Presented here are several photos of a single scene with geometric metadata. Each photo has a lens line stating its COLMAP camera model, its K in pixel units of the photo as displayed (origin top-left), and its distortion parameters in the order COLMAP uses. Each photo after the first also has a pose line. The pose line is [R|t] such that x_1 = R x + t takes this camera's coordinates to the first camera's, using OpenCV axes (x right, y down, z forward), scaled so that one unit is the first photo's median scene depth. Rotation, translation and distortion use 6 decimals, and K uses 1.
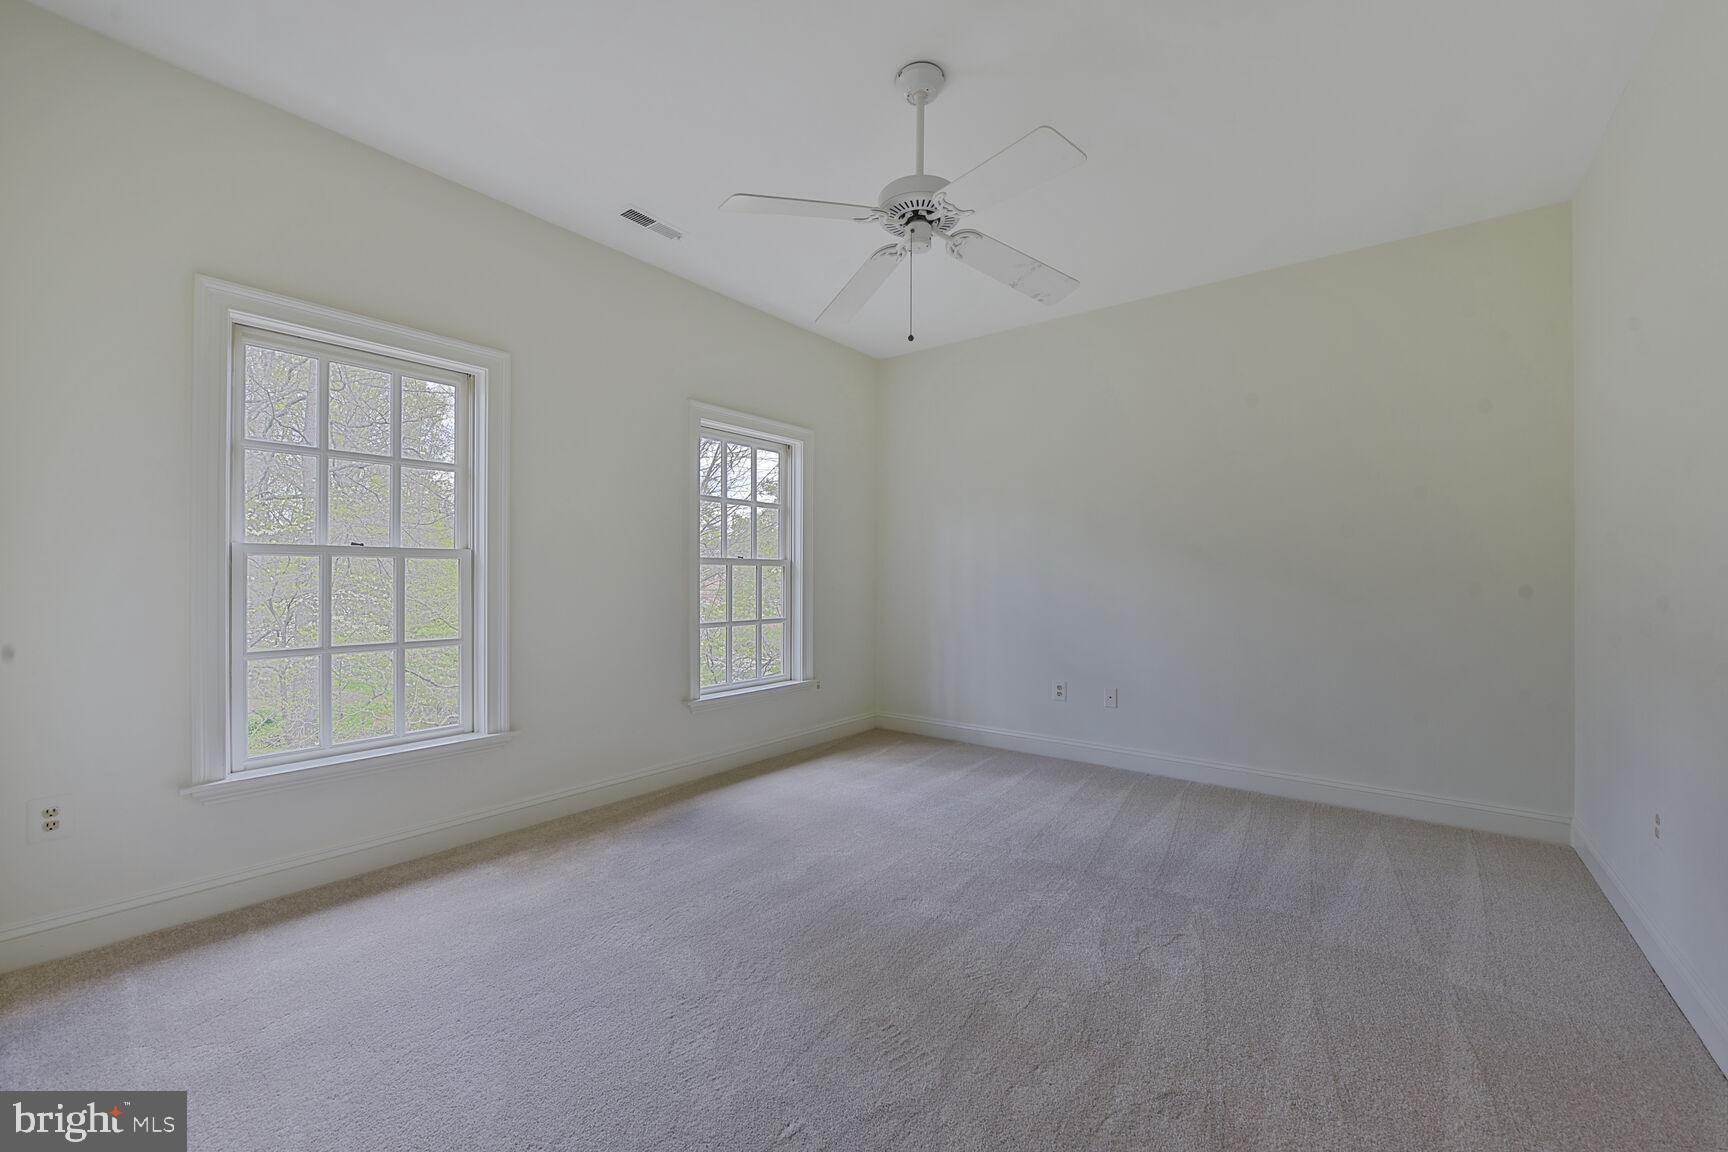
lens RADIAL K [[689.1, 0, 871.1], [0, 689.1, 578.7], [0, 0, 1]] dist [-0.000729, 0.000328]
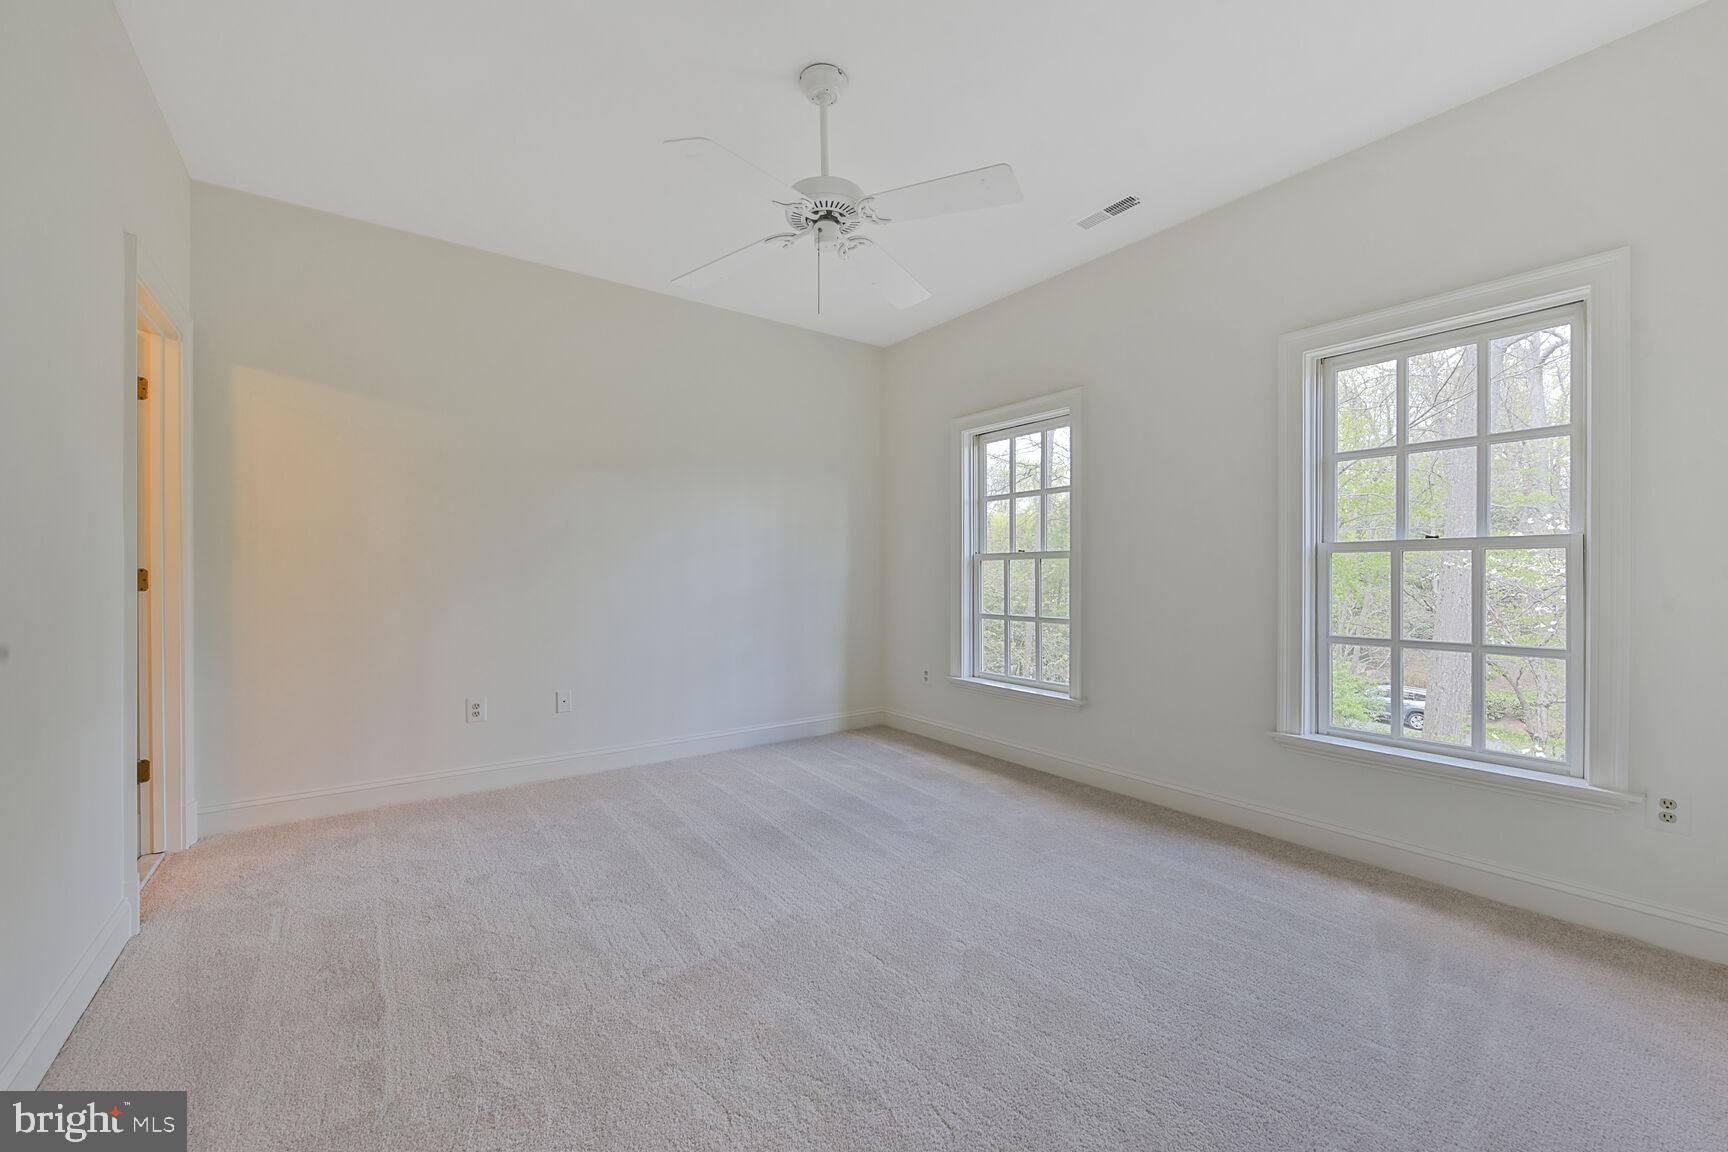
lens RADIAL K [[689.1, 0, 867.6], [0, 689.1, 572.9], [0, 0, 1]] dist [-0.000729, 0.000328]
pose [[-0.251054, -0.006633, -0.967950, 0.502676], [0.004917, 0.999955, -0.008128, 0.004151], [0.967961, -0.006800, -0.251010, 0.642065]]
